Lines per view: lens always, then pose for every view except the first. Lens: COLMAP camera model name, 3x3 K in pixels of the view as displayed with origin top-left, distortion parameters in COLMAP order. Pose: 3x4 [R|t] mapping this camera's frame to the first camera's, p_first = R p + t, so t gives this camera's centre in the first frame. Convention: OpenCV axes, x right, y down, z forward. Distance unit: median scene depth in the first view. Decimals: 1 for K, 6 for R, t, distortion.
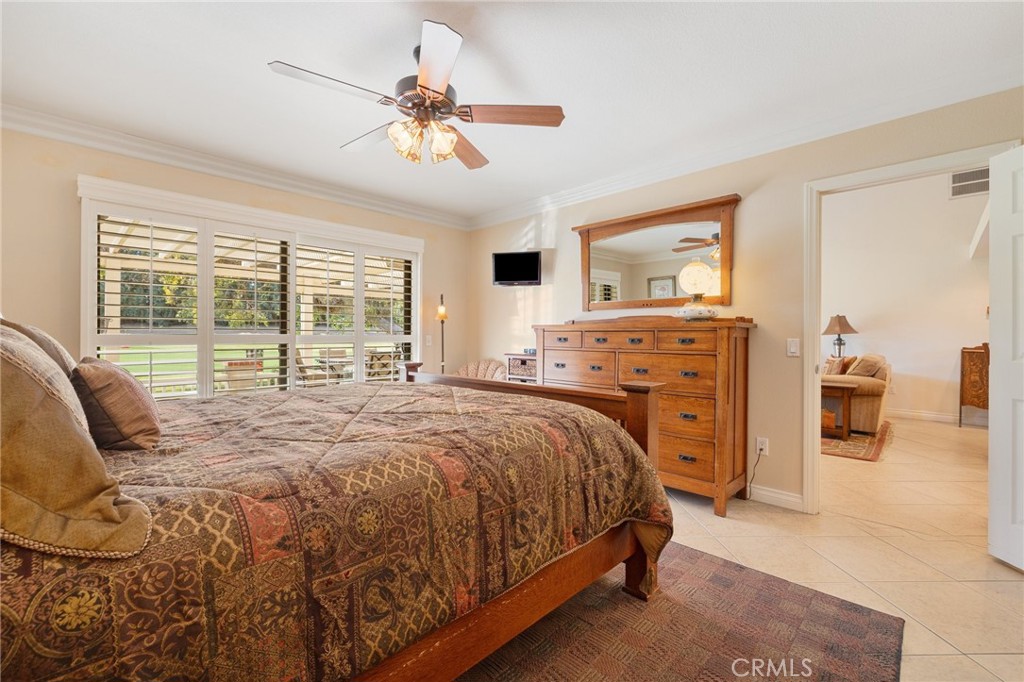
lens RADIAL K [[432.4, 0, 507.6], [0, 432.4, 338.2], [0, 0, 1]] dist [0.000488, 0.000262]
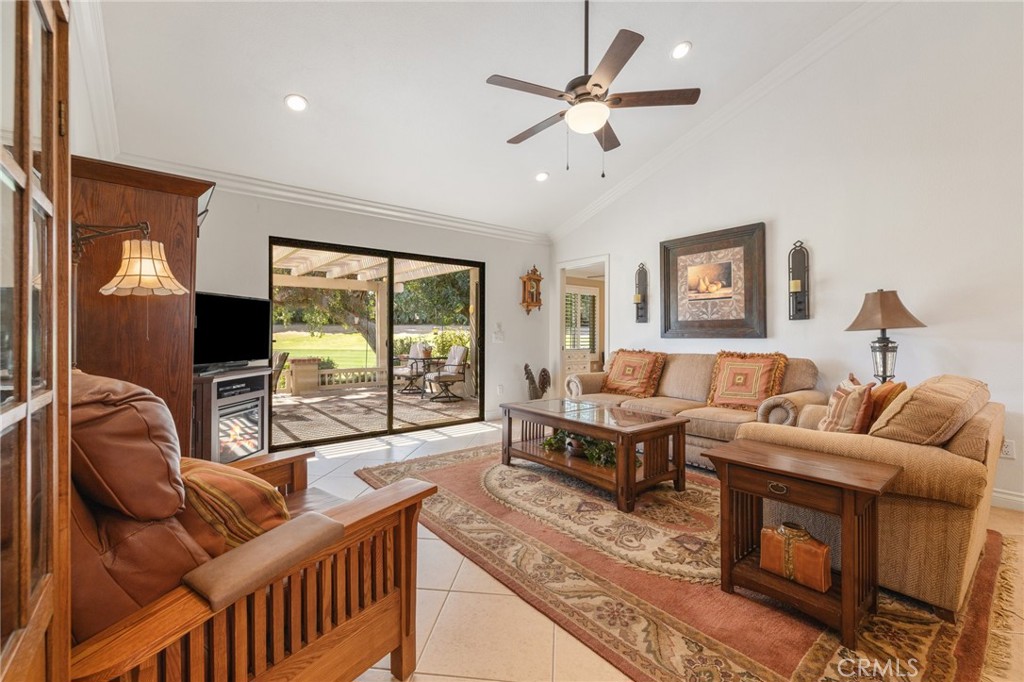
lens RADIAL K [[432.4, 0, 515.6], [0, 432.4, 335.3], [0, 0, 1]] dist [0.000488, 0.000262]
pose [[0.992105, -0.001508, -0.125402, 0.511481], [0.000878, 0.999987, -0.005074, -0.000488], [0.125408, 0.004924, 0.992093, 0.572767]]
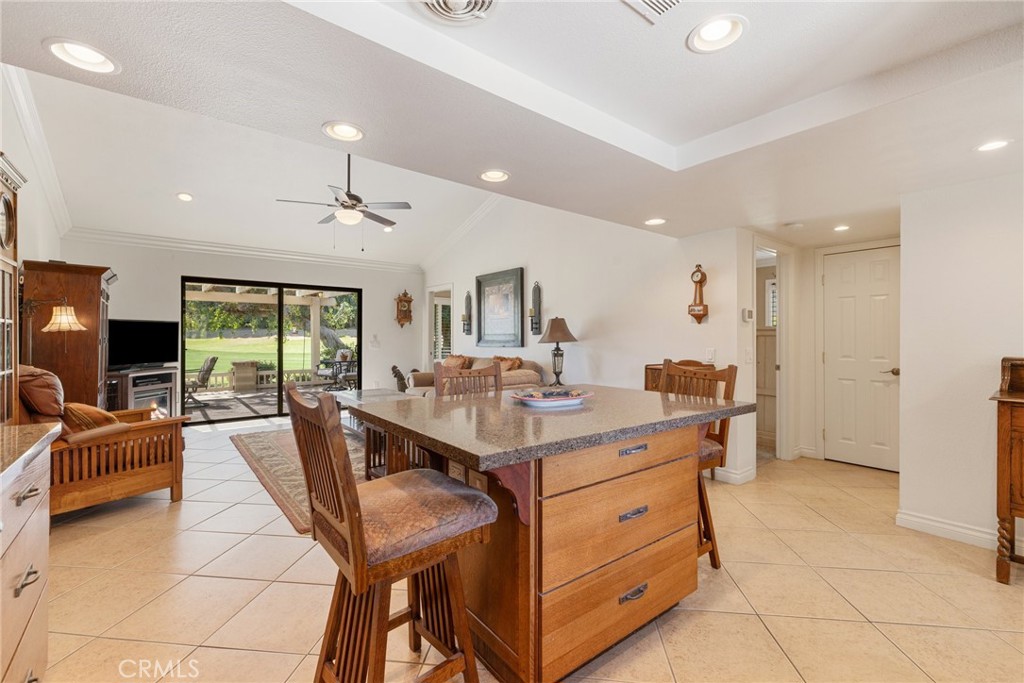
lens RADIAL K [[432.4, 0, 510.8], [0, 432.4, 338.6], [0, 0, 1]] dist [0.000488, 0.000262]
pose [[0.992950, -0.002427, -0.118513, 0.941158], [0.001862, 0.999986, -0.004875, -0.015003], [0.118523, 0.004619, 0.992941, 0.287399]]
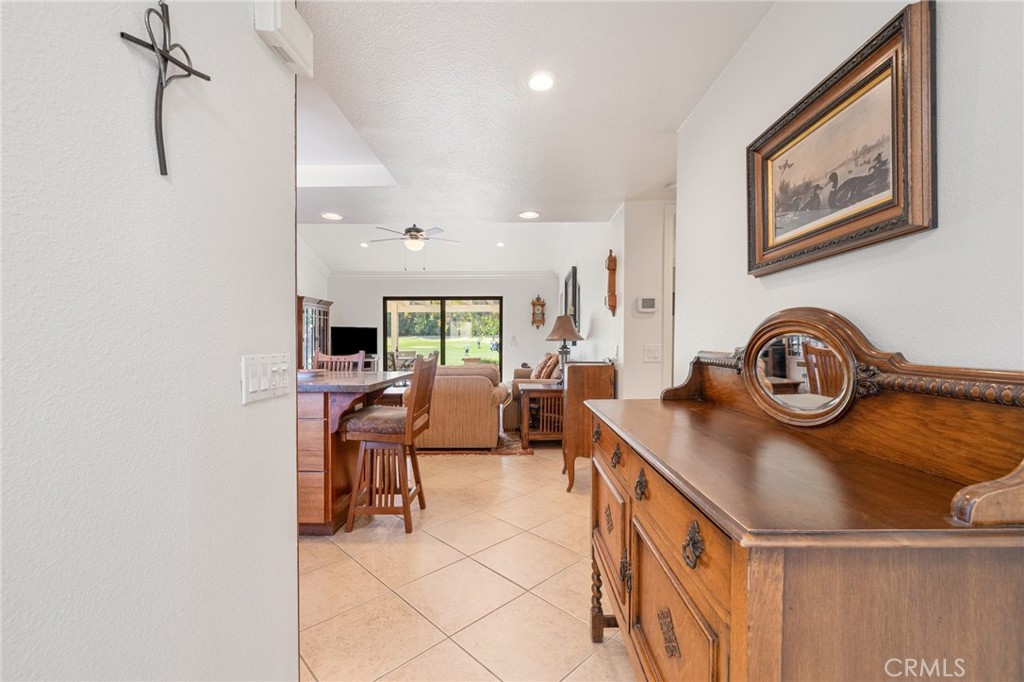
lens RADIAL K [[432.4, 0, 511.9], [0, 432.4, 341.1], [0, 0, 1]] dist [0.000488, 0.000262]
pose [[0.686960, -0.002633, -0.726690, 1.518277], [-0.003974, 0.999965, -0.007380, -0.002202], [0.726684, 0.007958, 0.686926, 0.504771]]
